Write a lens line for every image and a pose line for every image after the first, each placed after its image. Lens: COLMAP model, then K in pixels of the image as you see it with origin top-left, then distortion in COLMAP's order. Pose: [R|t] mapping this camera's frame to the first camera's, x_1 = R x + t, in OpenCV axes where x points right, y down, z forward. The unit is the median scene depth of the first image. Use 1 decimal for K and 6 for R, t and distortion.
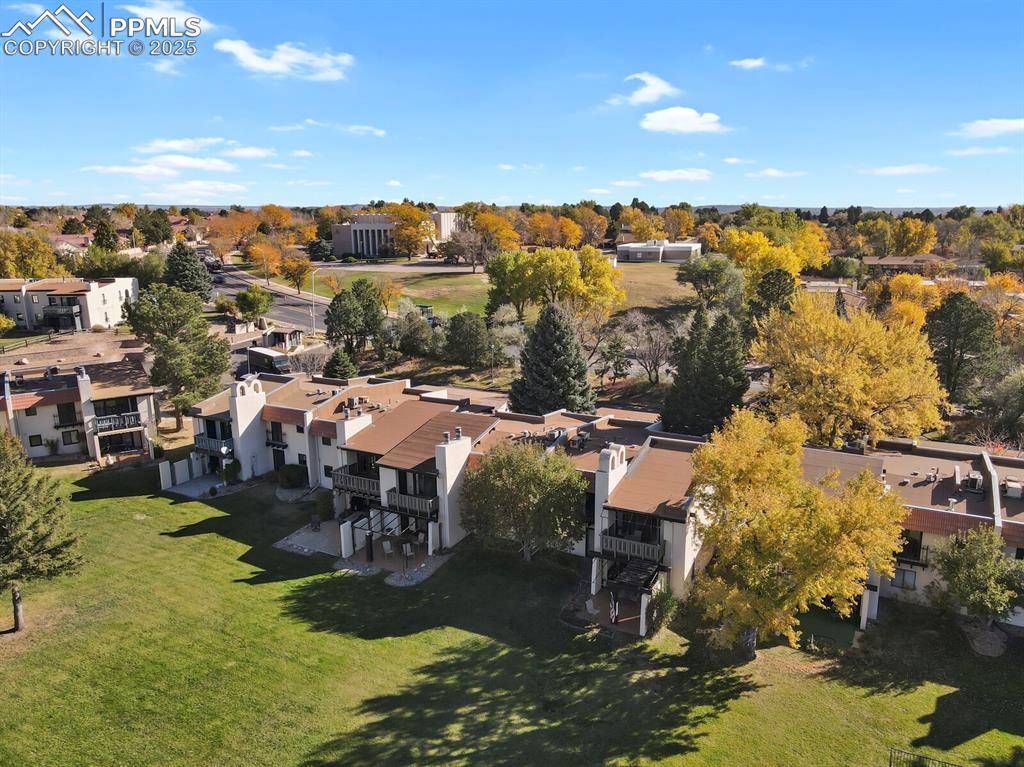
lens RADIAL K [[738.4, 0, 512.0], [0, 738.4, 383.5], [0, 0, 1]] dist [0.004131, 0.005116]
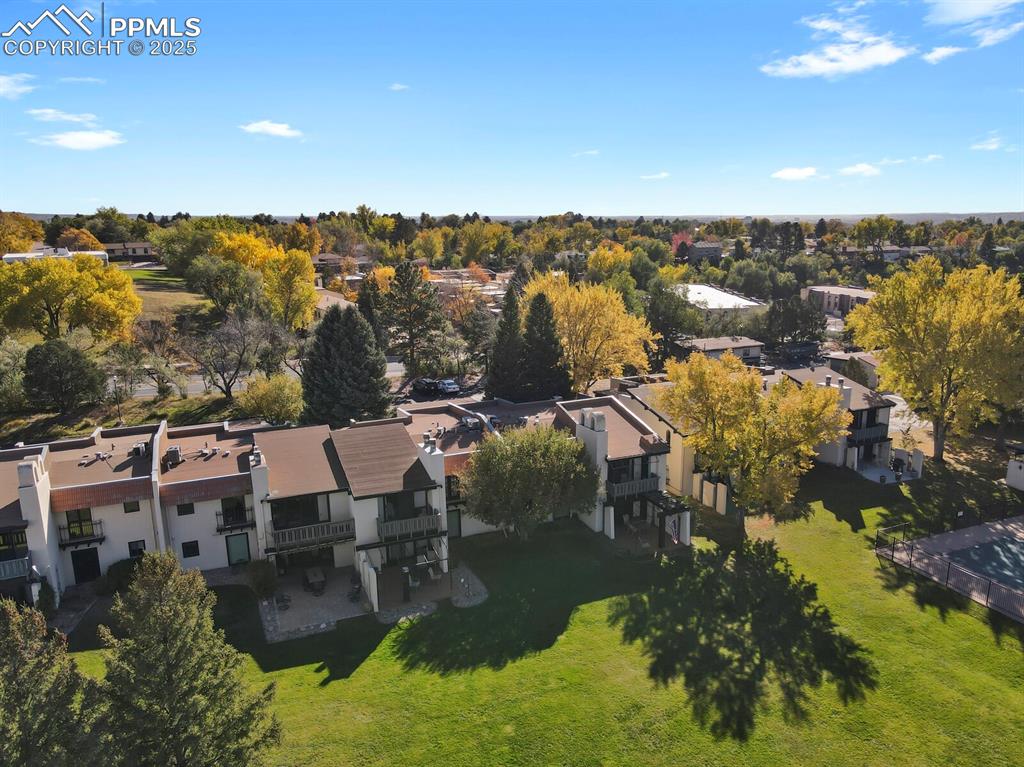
lens RADIAL K [[738.4, 0, 512.0], [0, 738.4, 383.5], [0, 0, 1]] dist [0.004131, 0.005116]
pose [[0.640143, -0.171169, 0.748945, -0.588220], [0.177632, 0.981425, 0.072474, -0.043143], [-0.747438, 0.086643, 0.658657, 0.254238]]
